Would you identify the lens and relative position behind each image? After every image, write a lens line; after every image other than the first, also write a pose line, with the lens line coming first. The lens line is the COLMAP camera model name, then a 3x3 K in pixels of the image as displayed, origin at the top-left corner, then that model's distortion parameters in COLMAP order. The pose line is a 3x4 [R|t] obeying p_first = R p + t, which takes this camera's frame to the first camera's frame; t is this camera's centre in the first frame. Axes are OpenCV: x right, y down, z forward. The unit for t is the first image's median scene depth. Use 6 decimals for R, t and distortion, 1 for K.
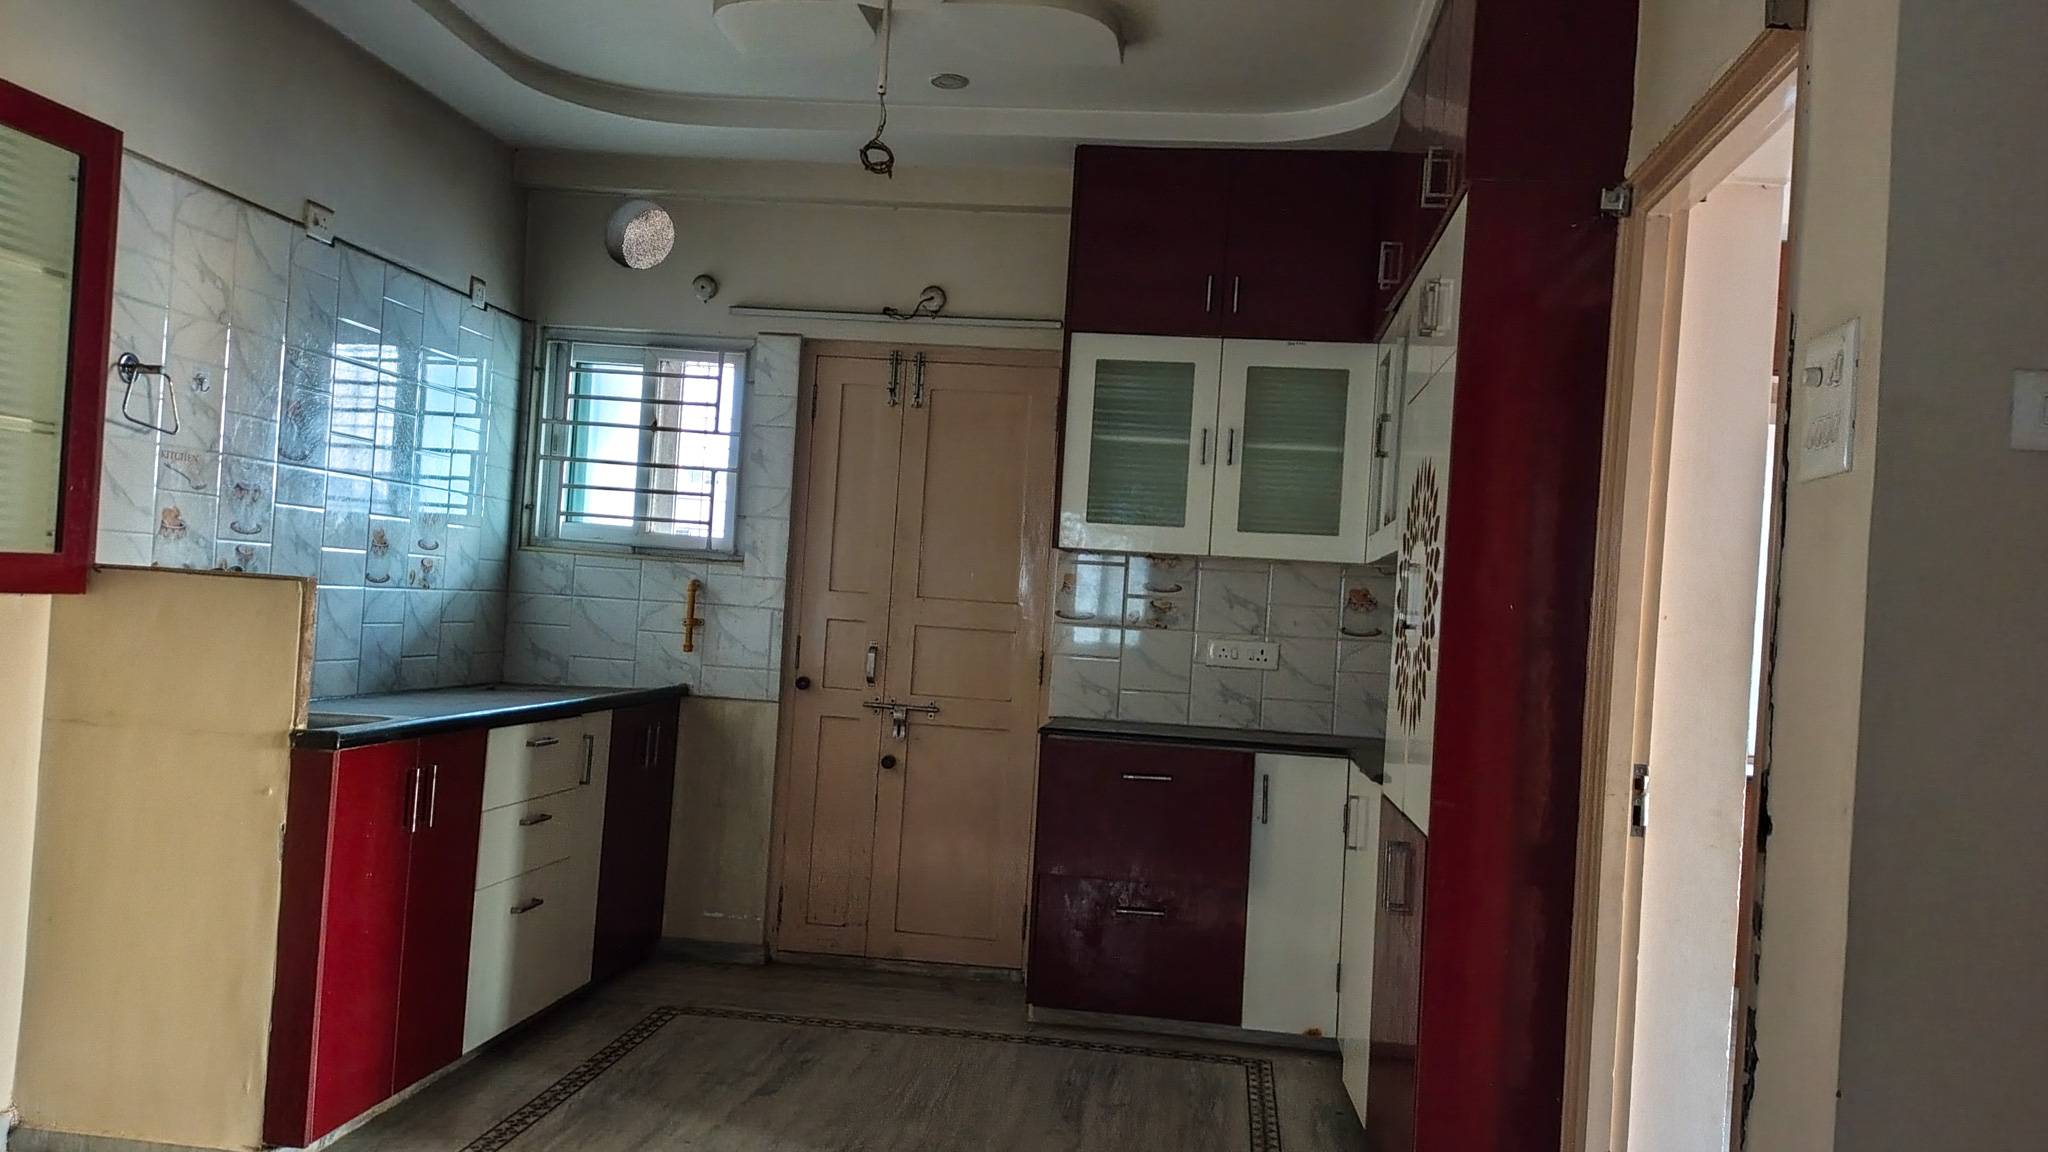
lens RADIAL K [[1601.7, 0, 1030.7], [0, 1601.7, 604.6], [0, 0, 1]] dist [0.103454, -0.166761]
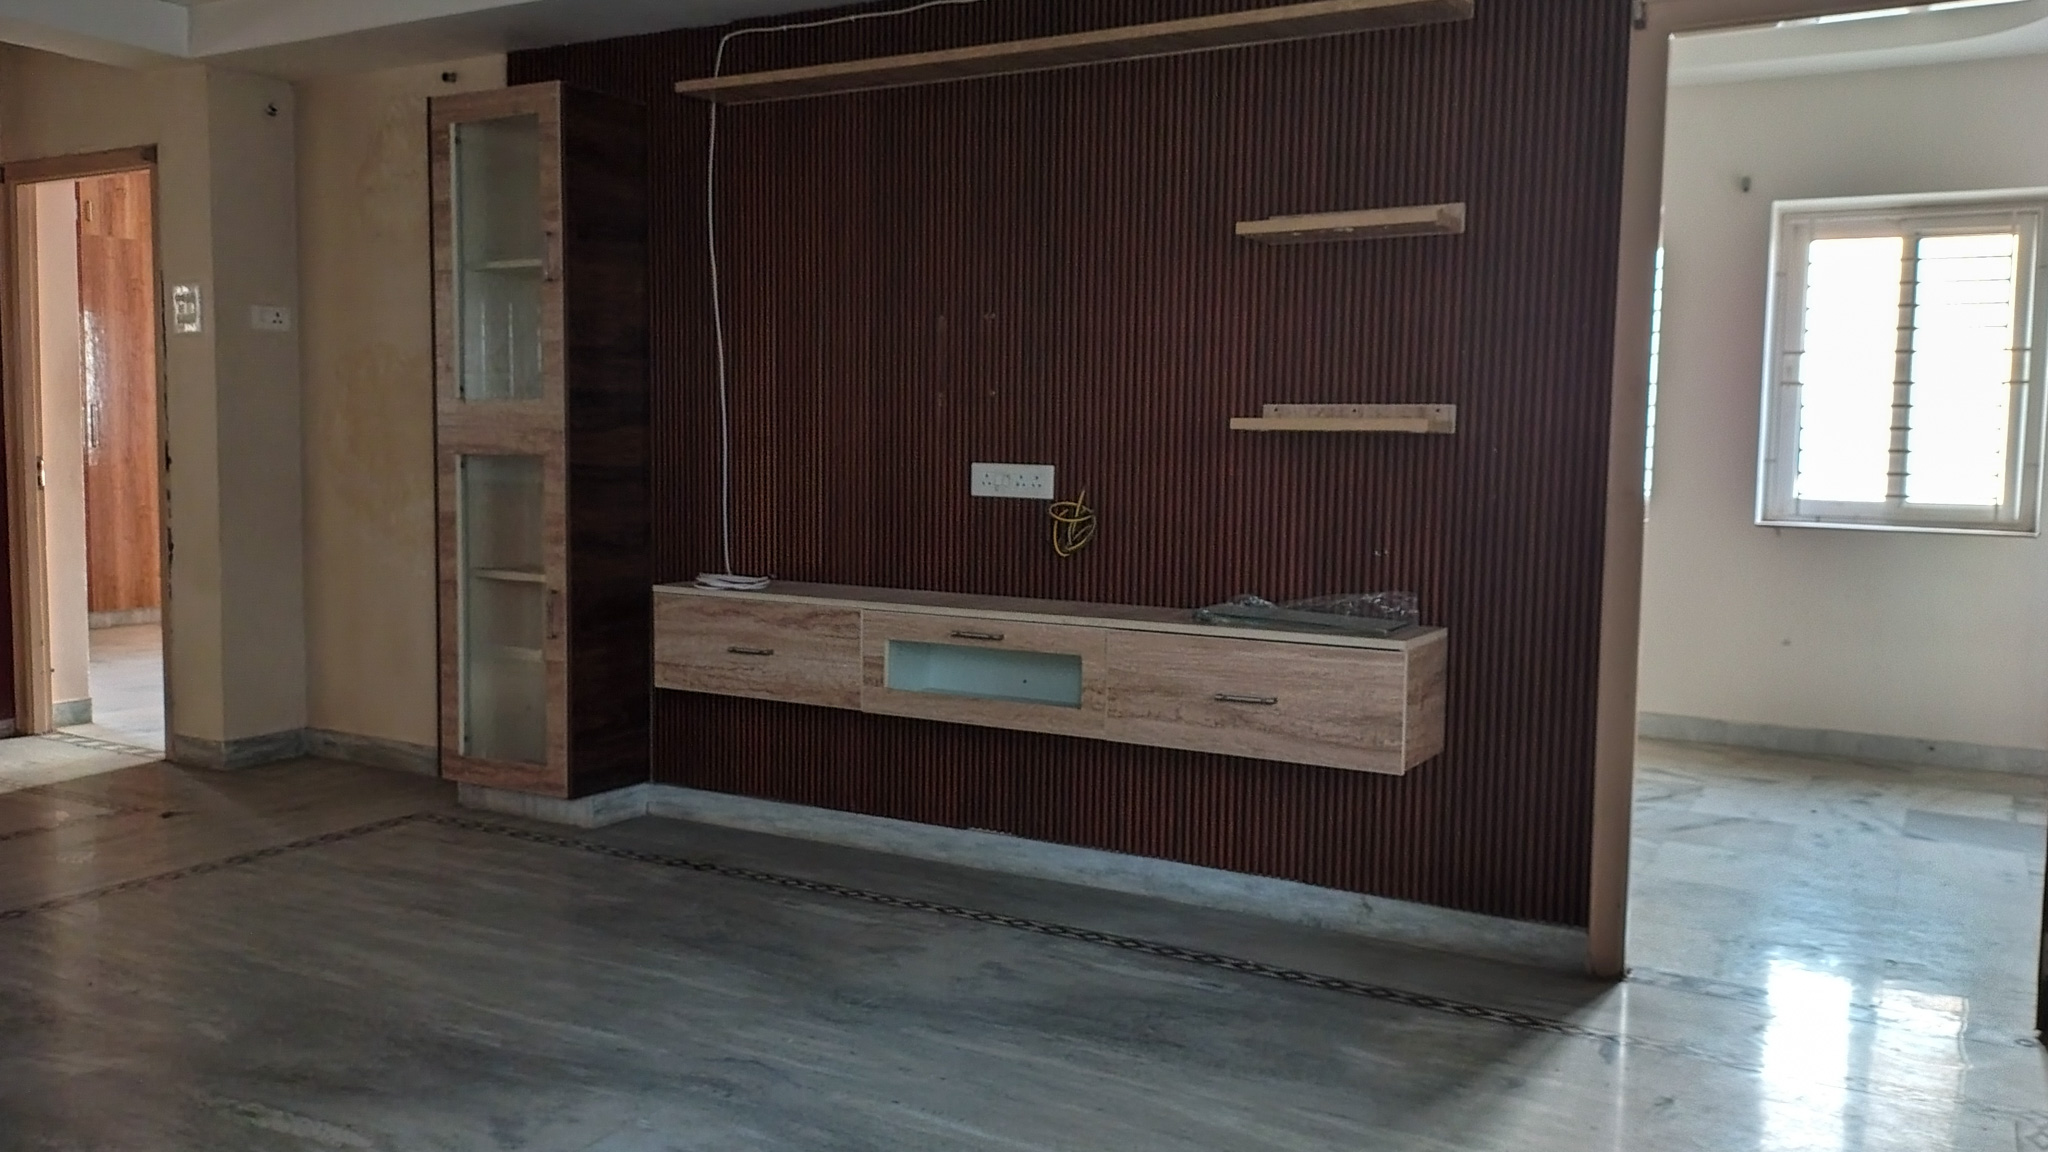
lens RADIAL K [[1608.1, 0, 1024.0], [0, 1608.1, 576.0], [0, 0, 1]] dist [0.102531, -0.166633]
pose [[0.384361, -0.131306, 0.913797, -0.647528], [0.007175, 0.990228, 0.139271, -0.018779], [-0.923155, -0.046973, 0.381547, -0.586966]]
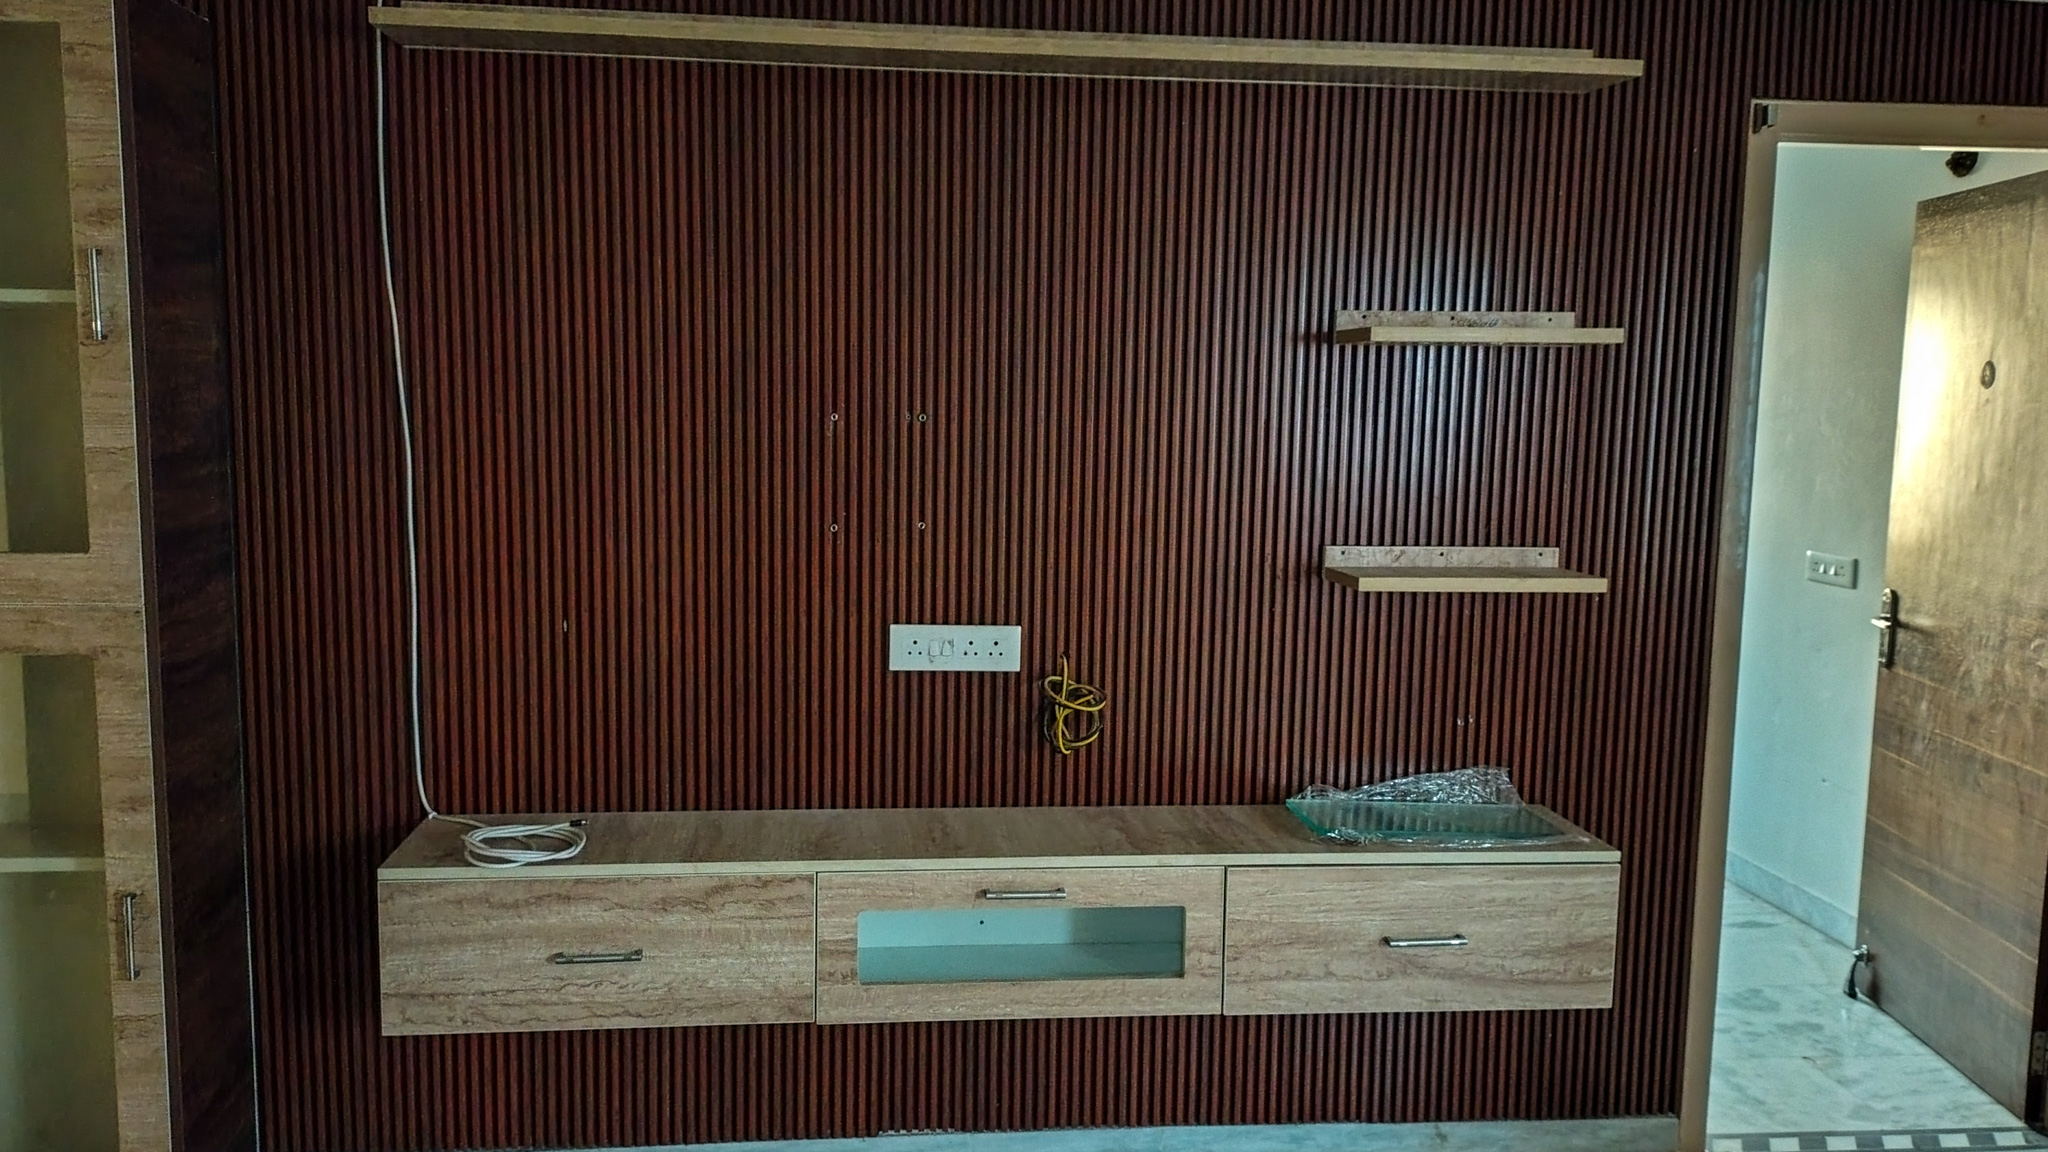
lens RADIAL K [[1608.1, 0, 1024.0], [0, 1608.1, 576.0], [0, 0, 1]] dist [0.102531, -0.166633]
pose [[-0.234775, -0.177957, 0.955621, -0.438165], [-0.035601, 0.984014, 0.174498, -0.087281], [-0.971398, 0.006947, -0.237357, -0.112739]]
